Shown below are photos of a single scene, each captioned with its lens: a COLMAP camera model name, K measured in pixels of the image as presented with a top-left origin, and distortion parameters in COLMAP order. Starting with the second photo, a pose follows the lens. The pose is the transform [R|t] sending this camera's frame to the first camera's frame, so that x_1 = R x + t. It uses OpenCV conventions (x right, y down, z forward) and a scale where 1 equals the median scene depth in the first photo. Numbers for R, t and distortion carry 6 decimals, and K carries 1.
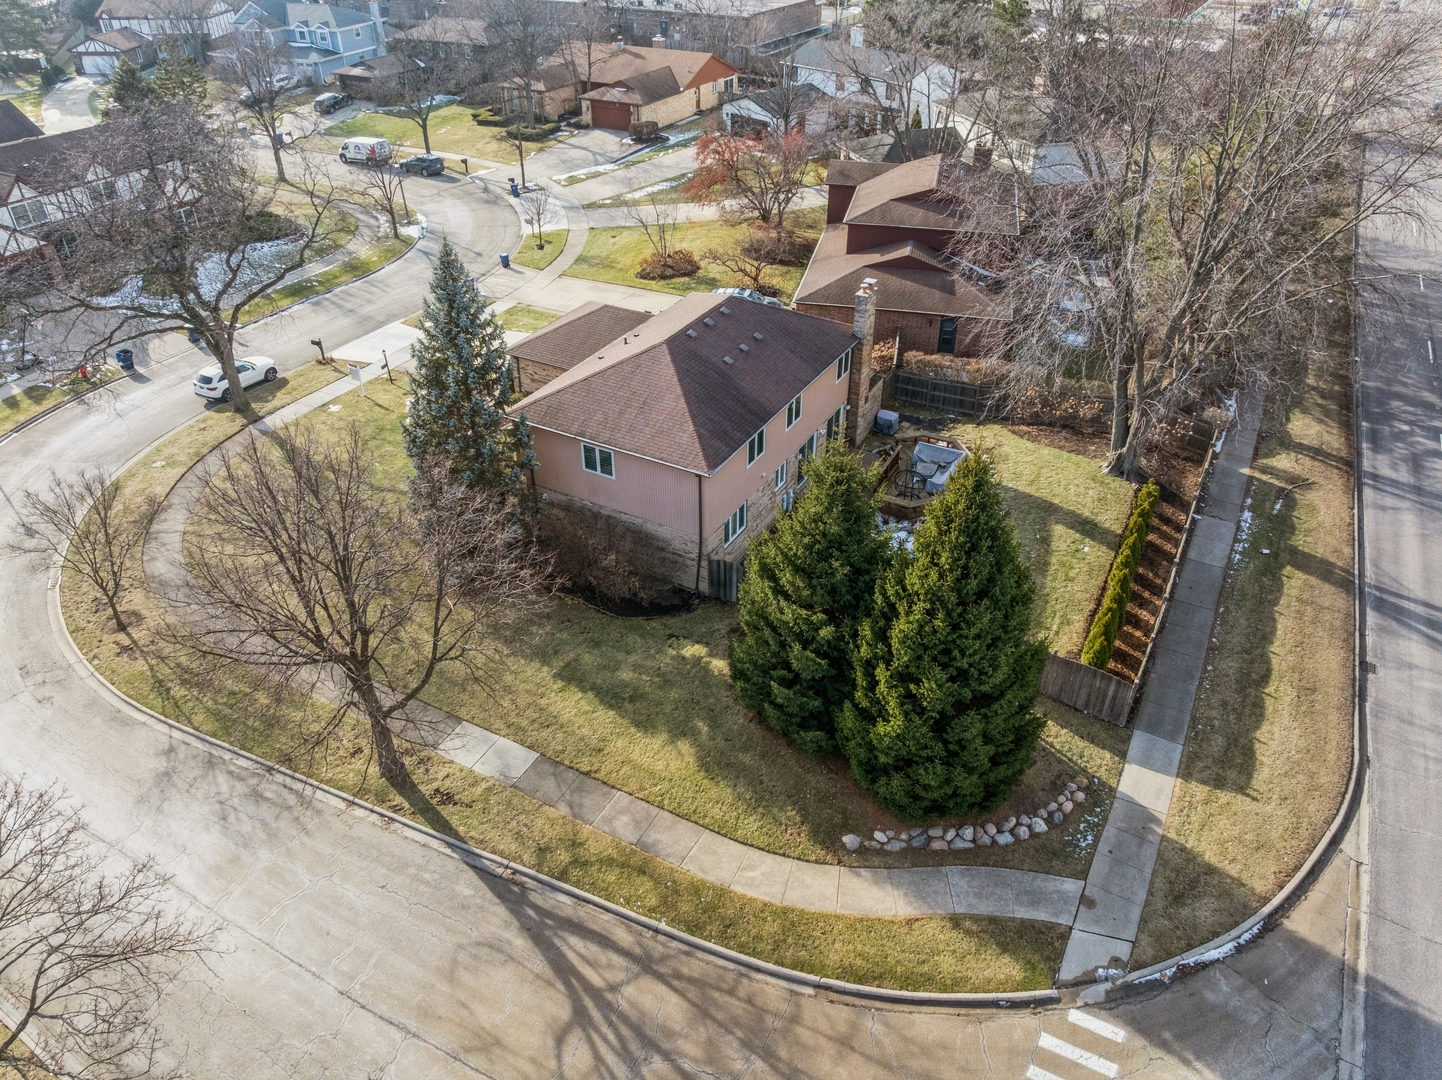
lens RADIAL K [[1021.1, 0, 721.0], [0, 1021.1, 540.0], [0, 0, 1]] dist [-0.002084, -0.001191]
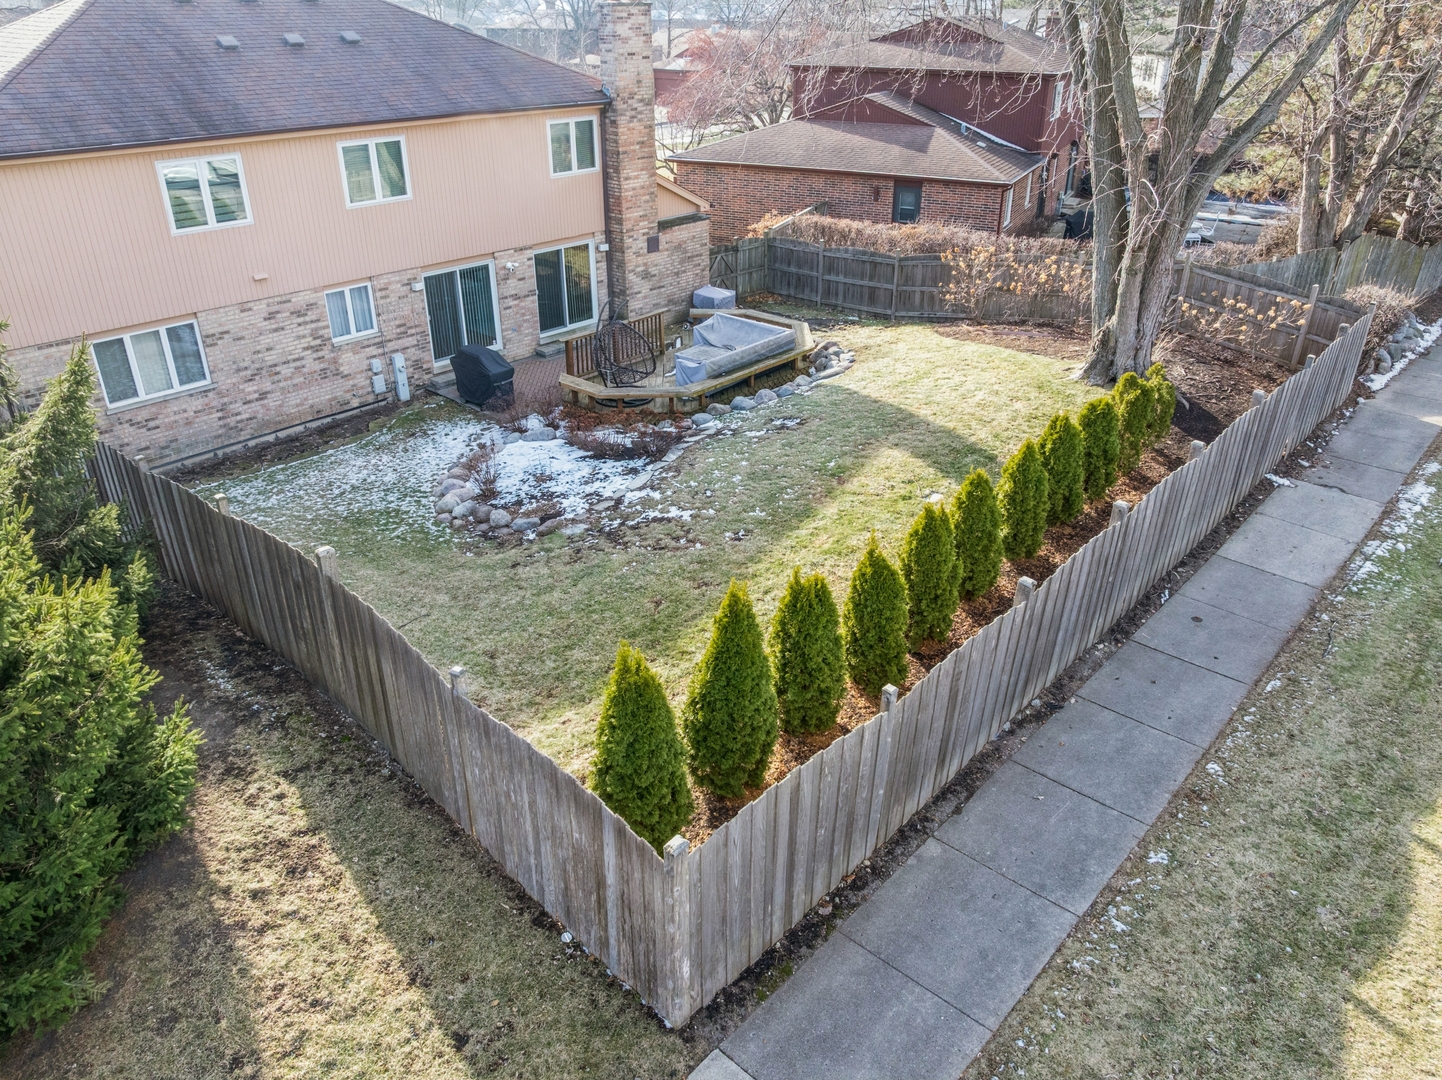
lens RADIAL K [[991.8, 0, 721.0], [0, 991.8, 540.0], [0, 0, 1]] dist [0.006681, 0.003853]
pose [[0.972028, 0.106109, -0.209528, 0.346517], [-0.127670, 0.987524, -0.092176, 0.067421], [0.197134, 0.116348, 0.973448, 0.592533]]
